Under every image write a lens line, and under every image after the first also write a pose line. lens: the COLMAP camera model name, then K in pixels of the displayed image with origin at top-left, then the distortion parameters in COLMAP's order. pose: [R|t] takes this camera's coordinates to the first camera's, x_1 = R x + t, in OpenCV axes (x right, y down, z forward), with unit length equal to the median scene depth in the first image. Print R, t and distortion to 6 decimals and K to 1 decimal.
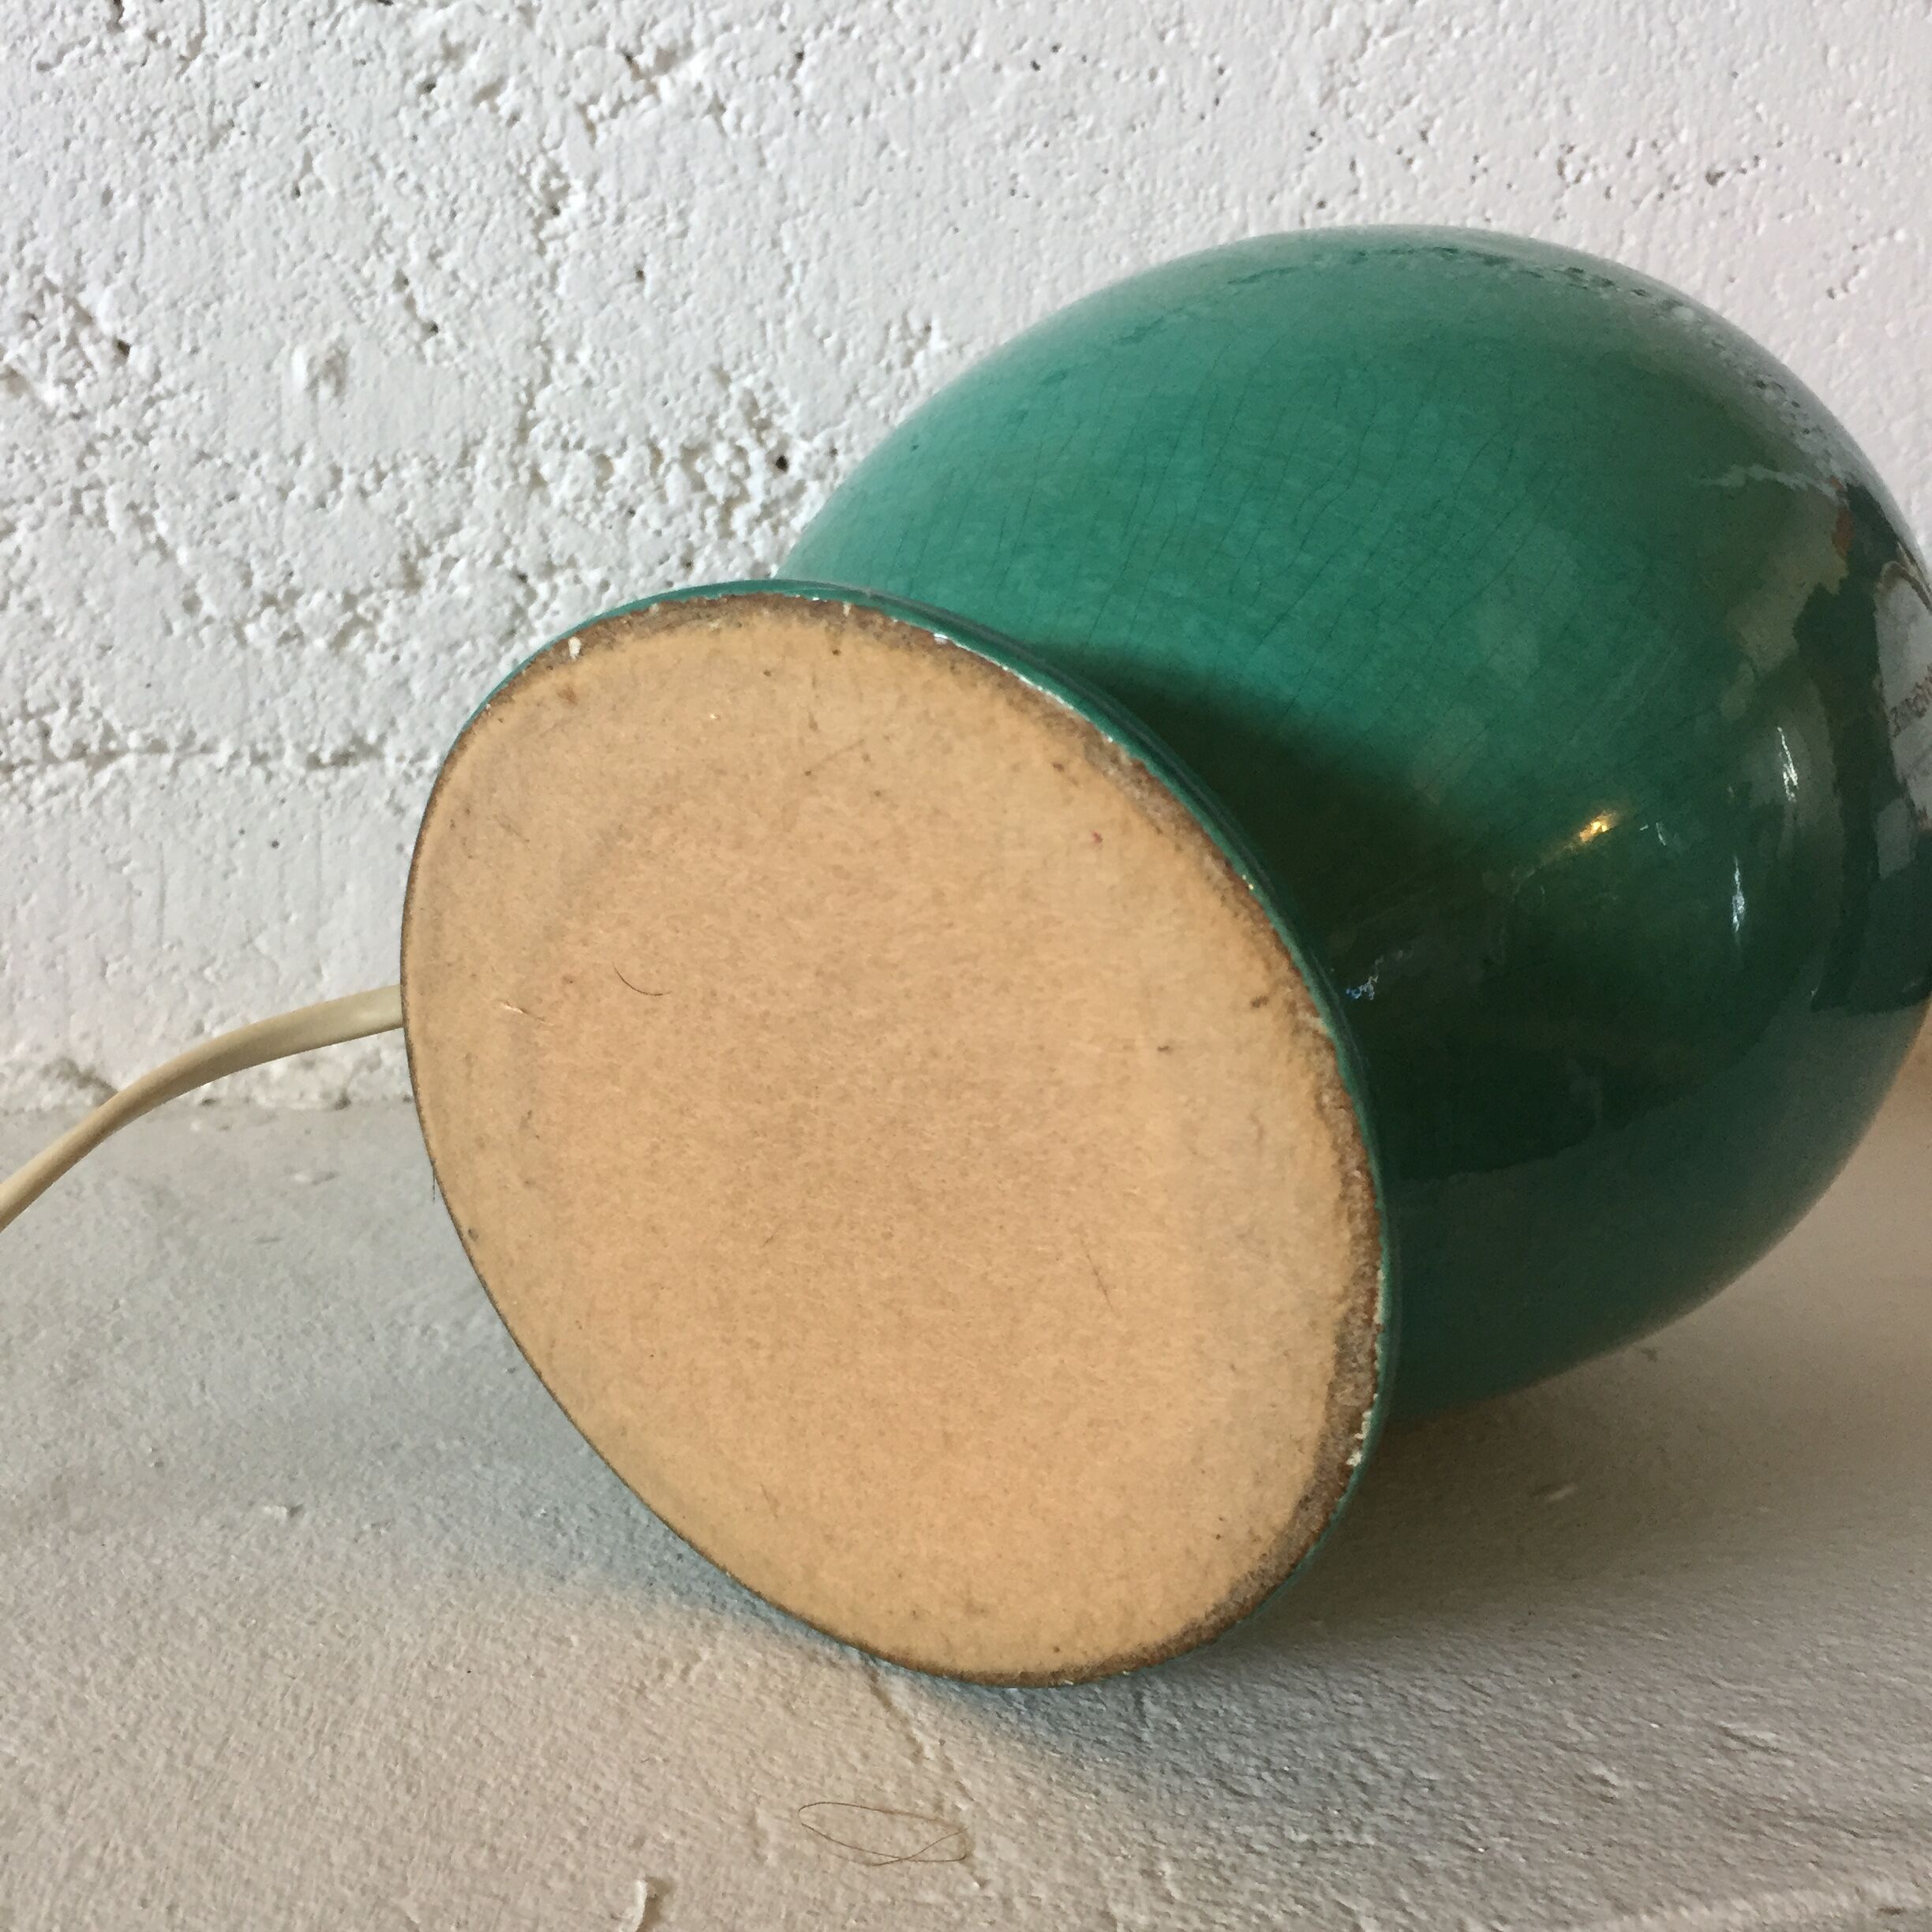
lens RADIAL K [[2221.4, 0, 973.0], [0, 2221.4, 980.4], [0, 0, 1]] dist [0.038847, 0.000000]
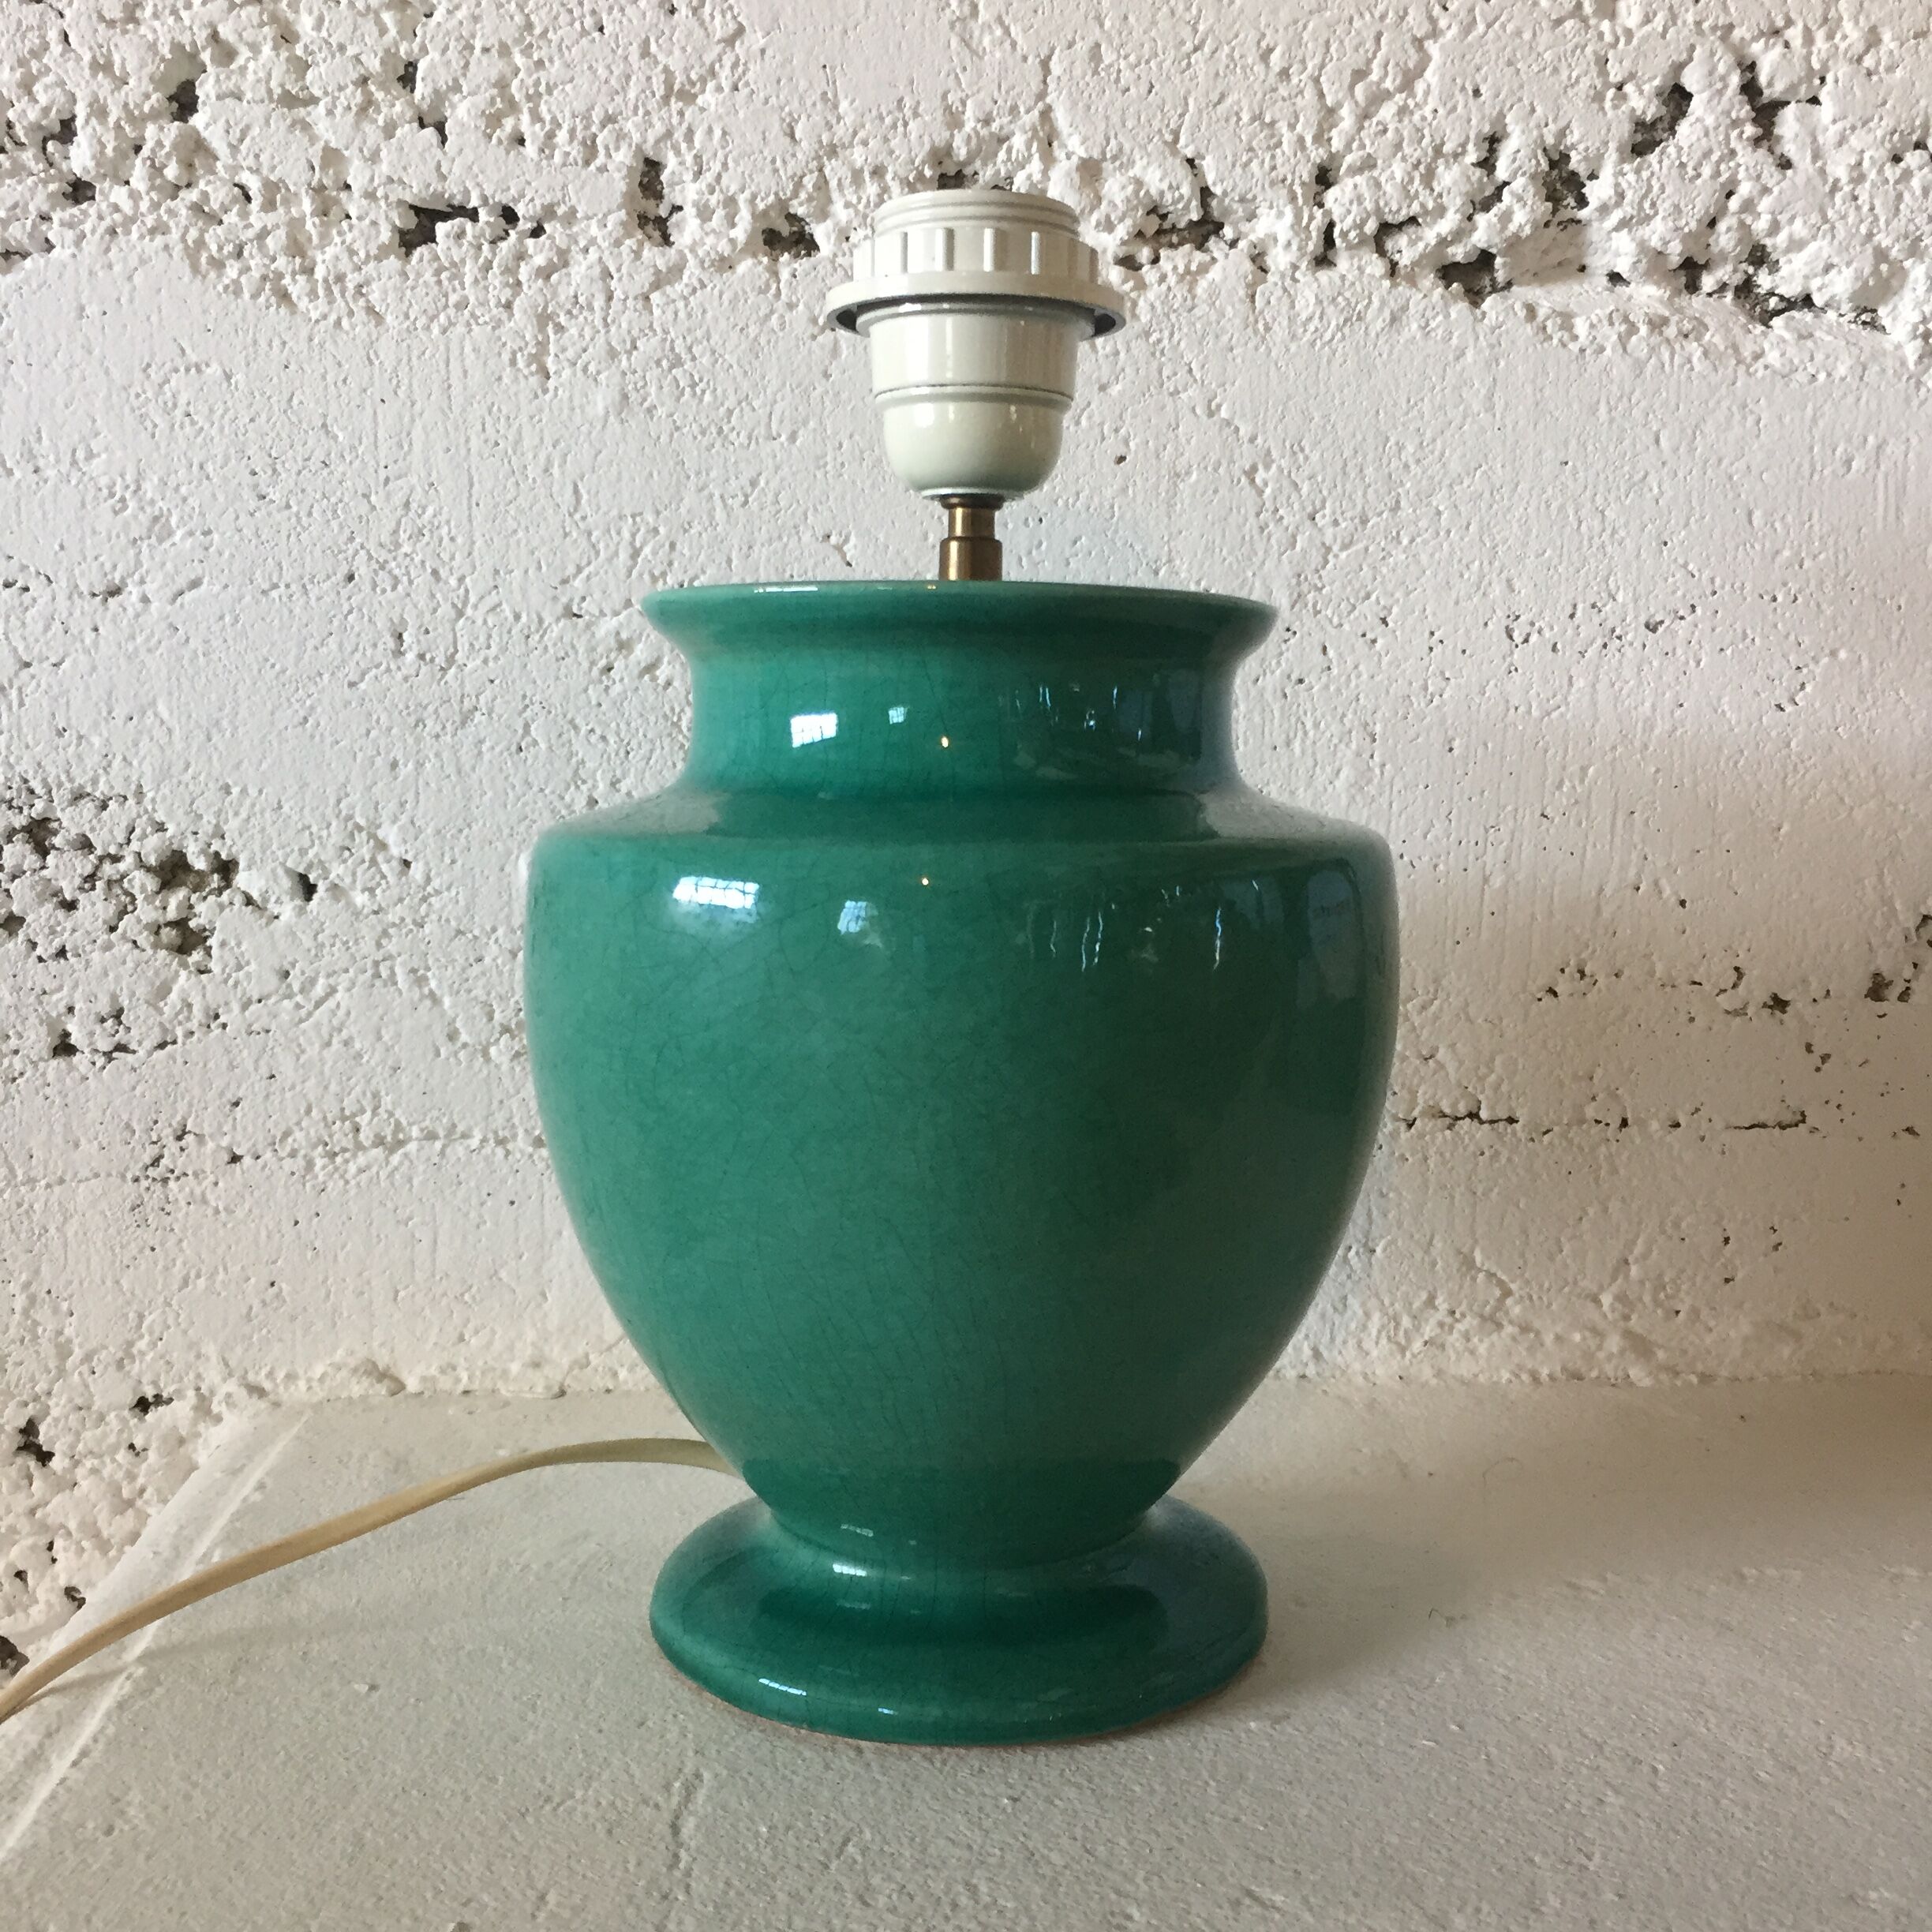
lens RADIAL K [[2221.4, 0, 998.4], [0, 2221.4, 985.5], [0, 0, 1]] dist [0.038847, 0.000000]
pose [[0.966975, -0.033390, -0.252675, 0.331750], [0.006638, 0.994344, -0.105996, -0.047286], [0.254785, 0.100818, 0.961728, -0.260618]]
